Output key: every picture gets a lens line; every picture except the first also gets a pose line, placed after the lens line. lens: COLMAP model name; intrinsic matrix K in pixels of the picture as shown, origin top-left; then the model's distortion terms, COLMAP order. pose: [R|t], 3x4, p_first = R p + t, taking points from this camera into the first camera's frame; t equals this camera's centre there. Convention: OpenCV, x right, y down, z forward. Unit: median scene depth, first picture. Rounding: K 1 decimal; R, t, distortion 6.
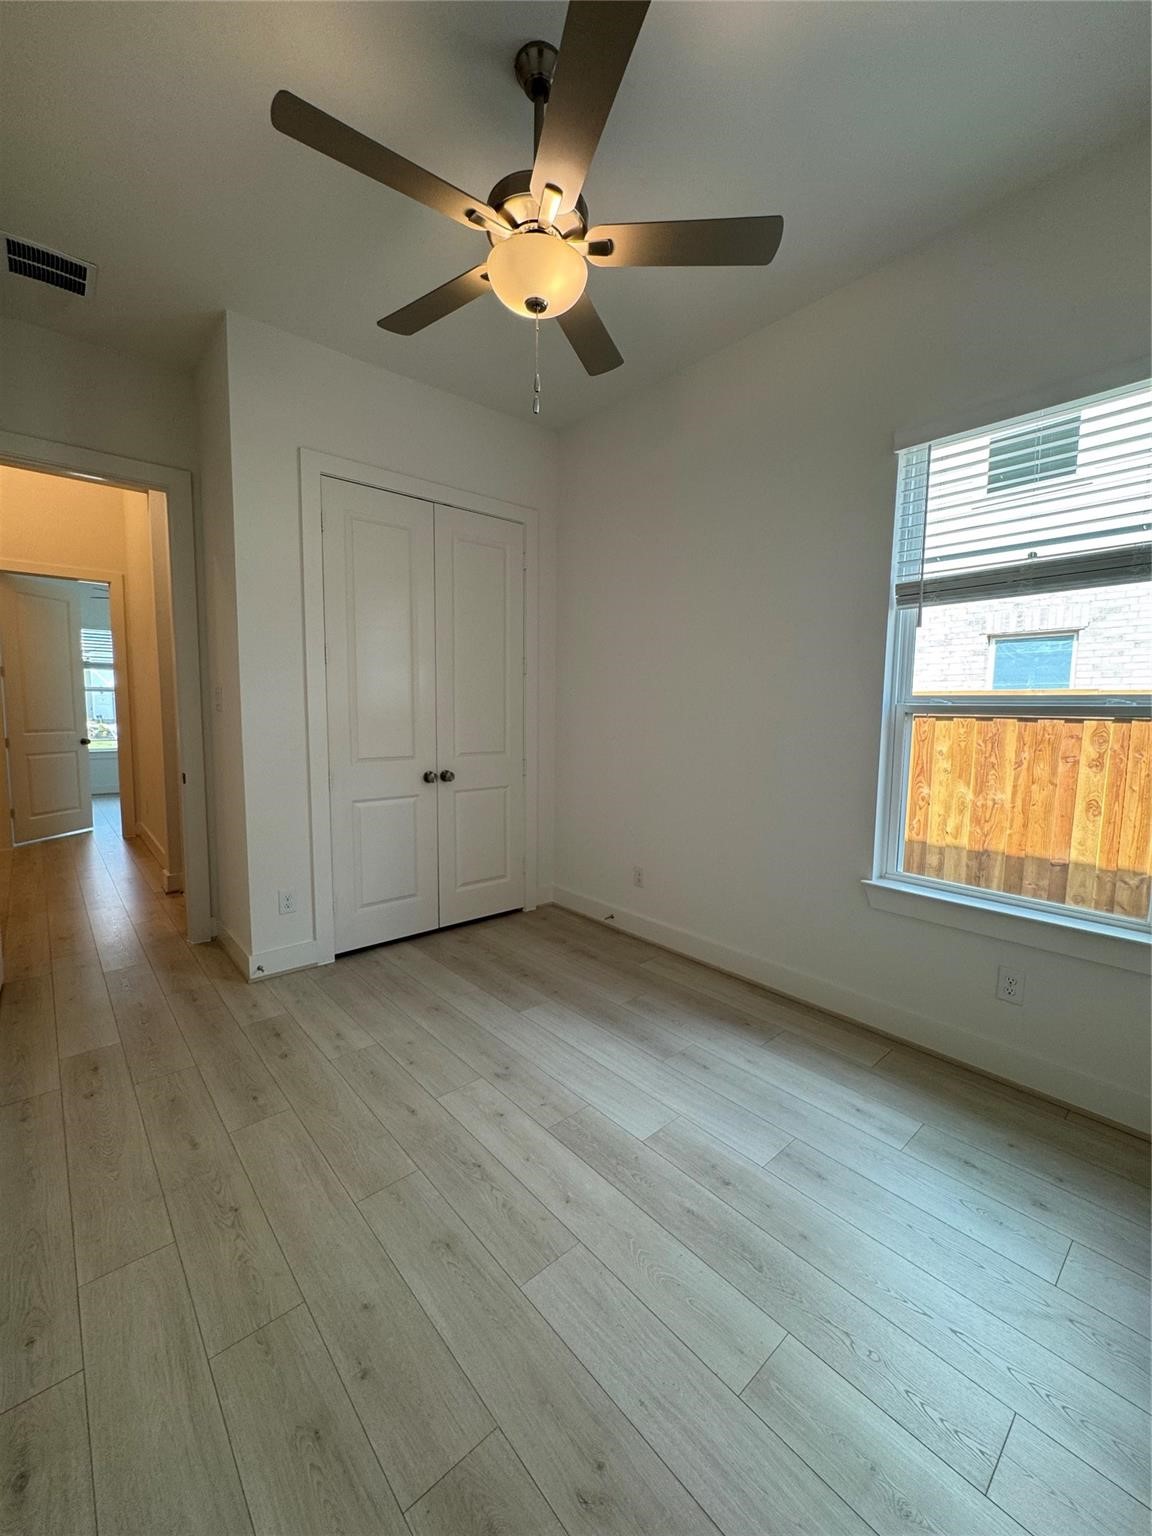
lens RADIAL K [[614.5, 0, 575.3], [0, 614.5, 767.0], [0, 0, 1]] dist [-0.004332, 0.000692]
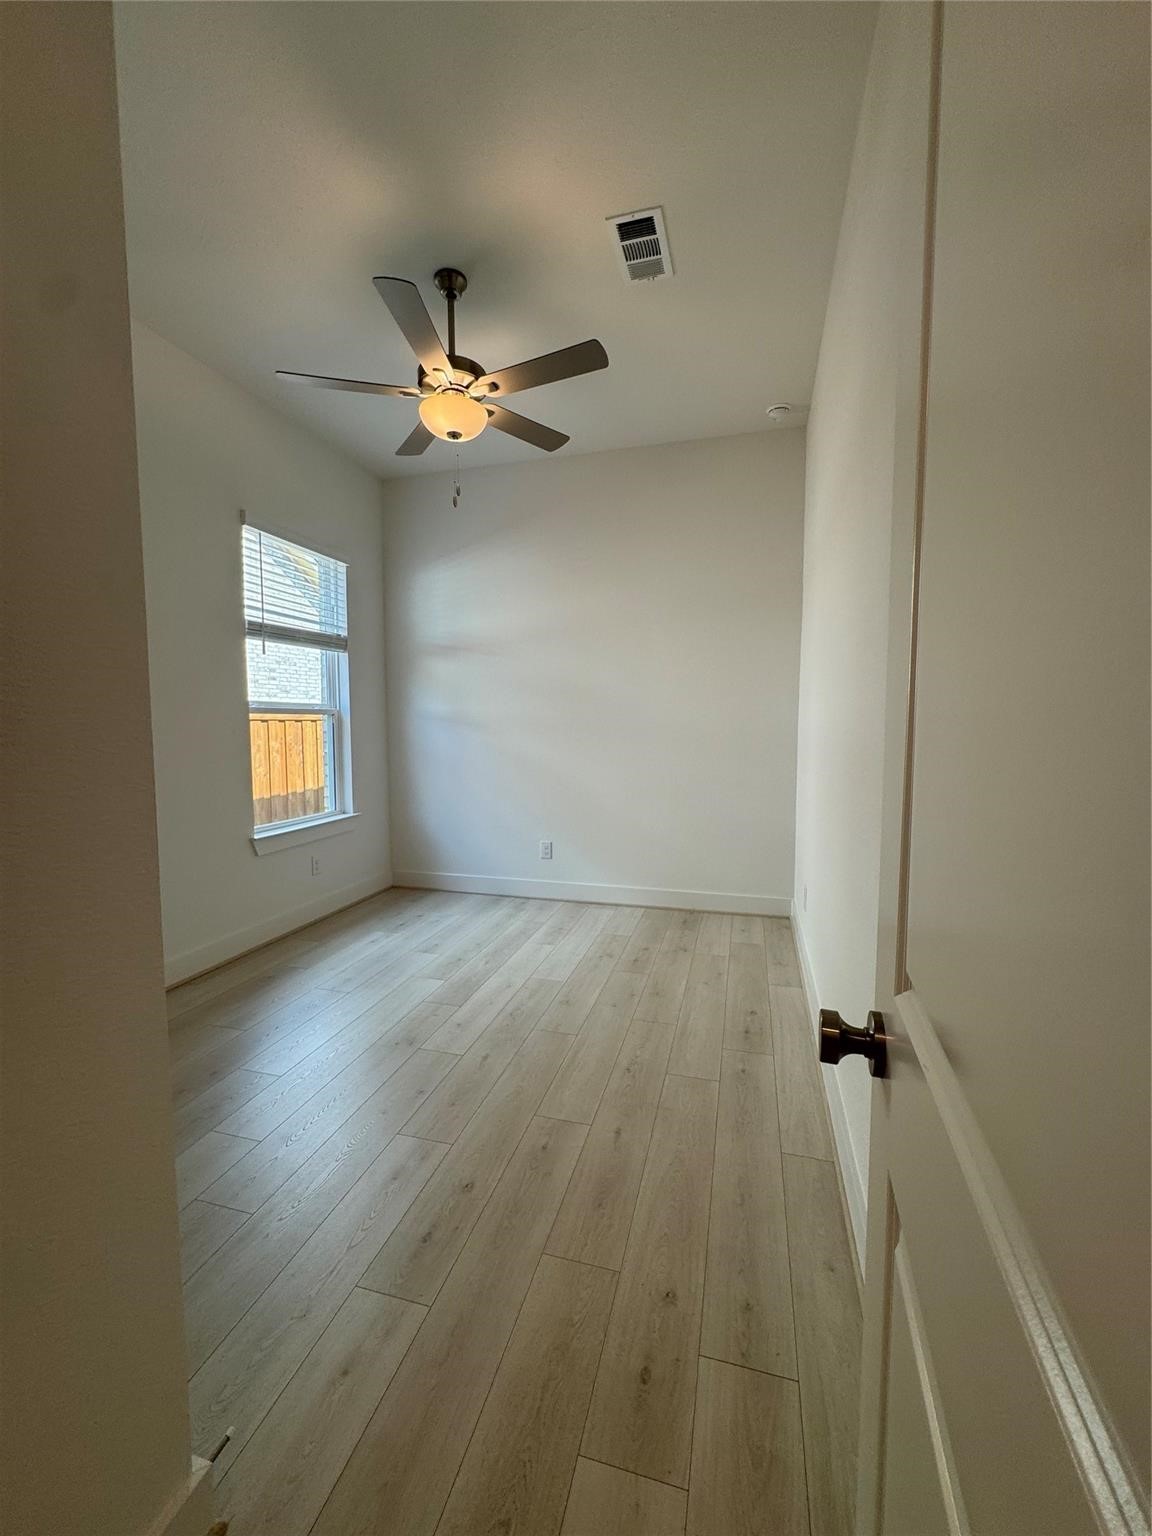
lens RADIAL K [[614.5, 0, 575.3], [0, 614.5, 767.0], [0, 0, 1]] dist [-0.004332, 0.000692]
pose [[-0.542611, -0.074895, 0.836639, -1.301192], [0.076950, 0.987397, 0.138298, -0.127196], [-0.836452, 0.139421, -0.530009, 1.414346]]
